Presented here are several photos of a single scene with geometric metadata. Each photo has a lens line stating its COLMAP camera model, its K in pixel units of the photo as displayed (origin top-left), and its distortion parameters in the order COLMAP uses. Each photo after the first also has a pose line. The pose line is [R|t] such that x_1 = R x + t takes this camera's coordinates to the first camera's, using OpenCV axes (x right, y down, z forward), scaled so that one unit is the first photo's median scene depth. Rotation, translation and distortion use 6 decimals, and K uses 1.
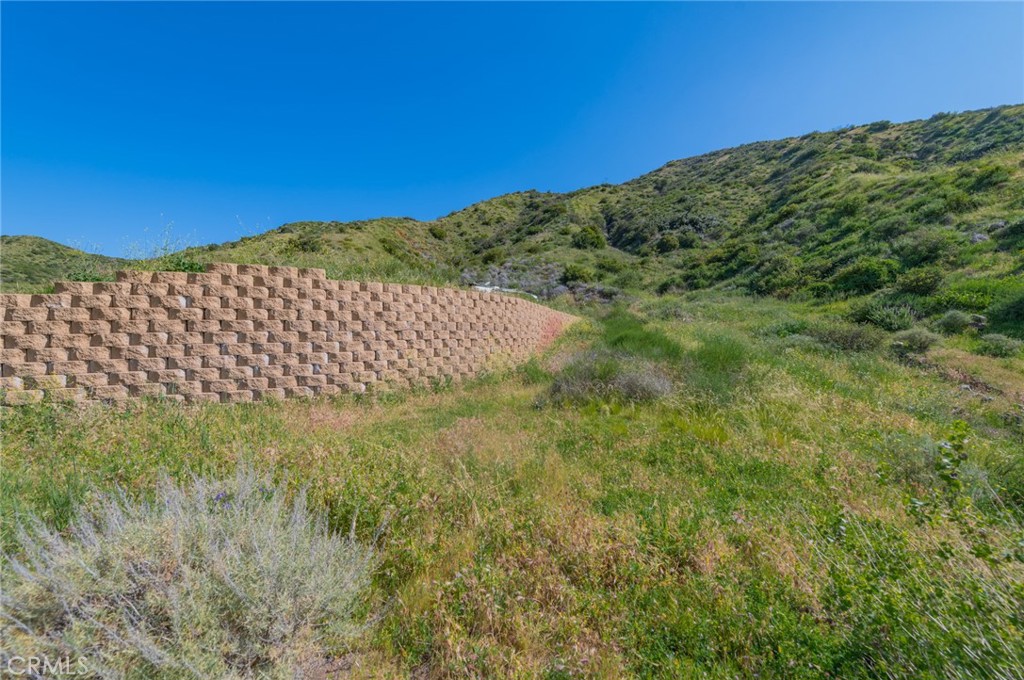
lens RADIAL K [[398.8, 0, 511.0], [0, 398.8, 344.4], [0, 0, 1]] dist [0.018703, -0.004964]
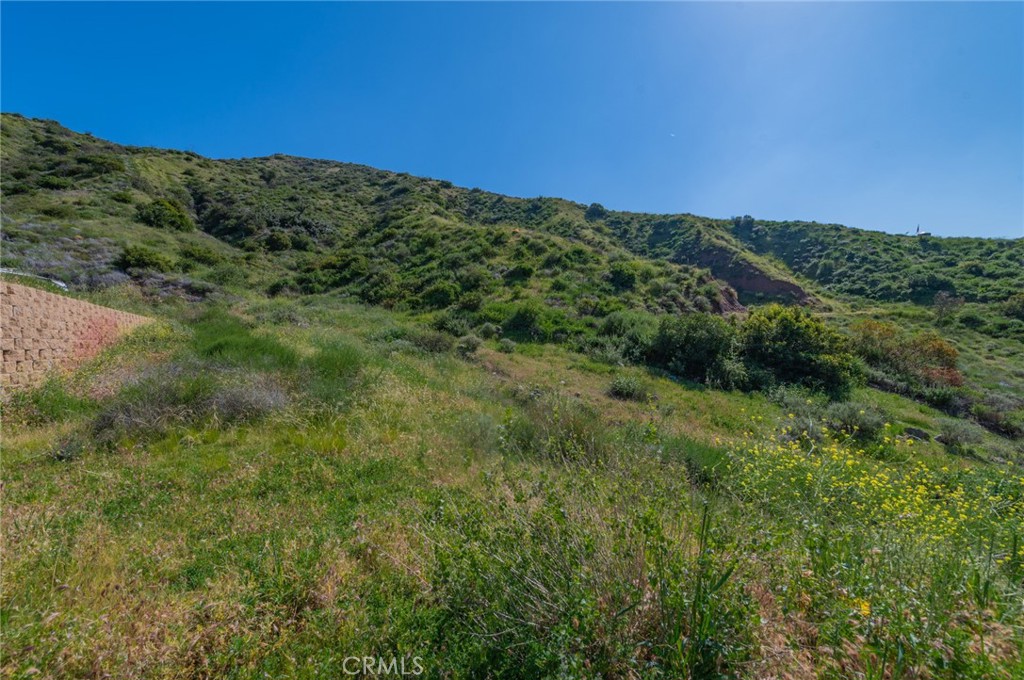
lens RADIAL K [[398.8, 0, 513.2], [0, 398.8, 340.7], [0, 0, 1]] dist [0.018703, -0.004964]
pose [[0.623383, -0.009778, 0.781855, 0.006759], [0.026414, 0.999614, -0.008559, -0.003260], [-0.781470, 0.025987, 0.623401, 0.015373]]
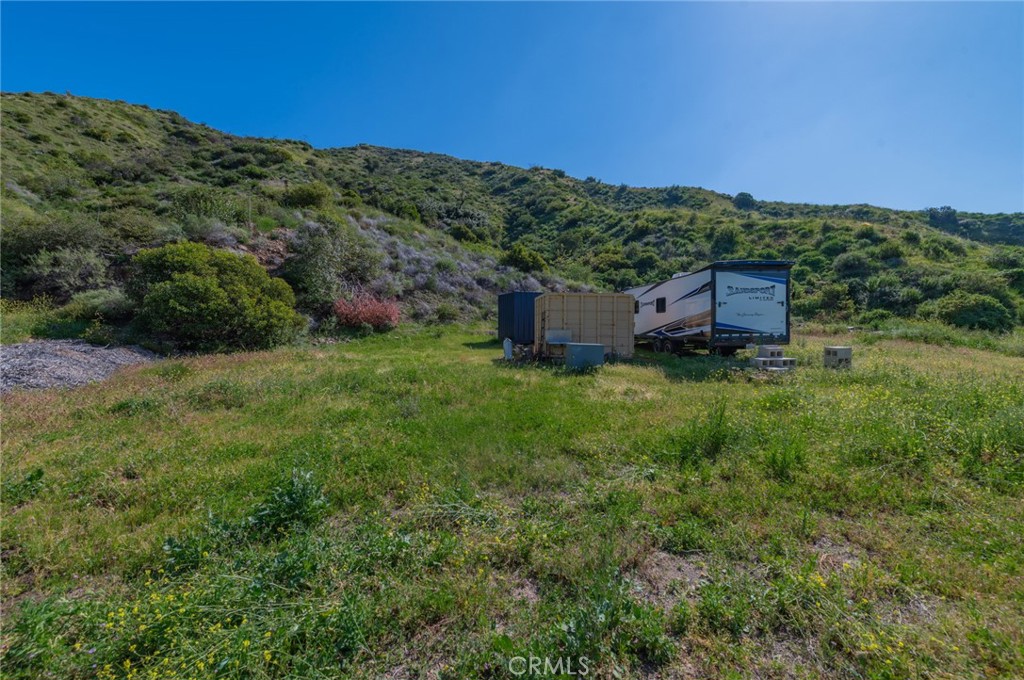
lens RADIAL K [[398.8, 0, 511.5], [0, 398.8, 340.4], [0, 0, 1]] dist [0.018703, -0.004964]
pose [[0.669923, -0.009843, 0.742365, -0.245799], [0.002216, 0.999934, 0.011259, -0.027701], [-0.742427, -0.005898, 0.669901, 0.398564]]
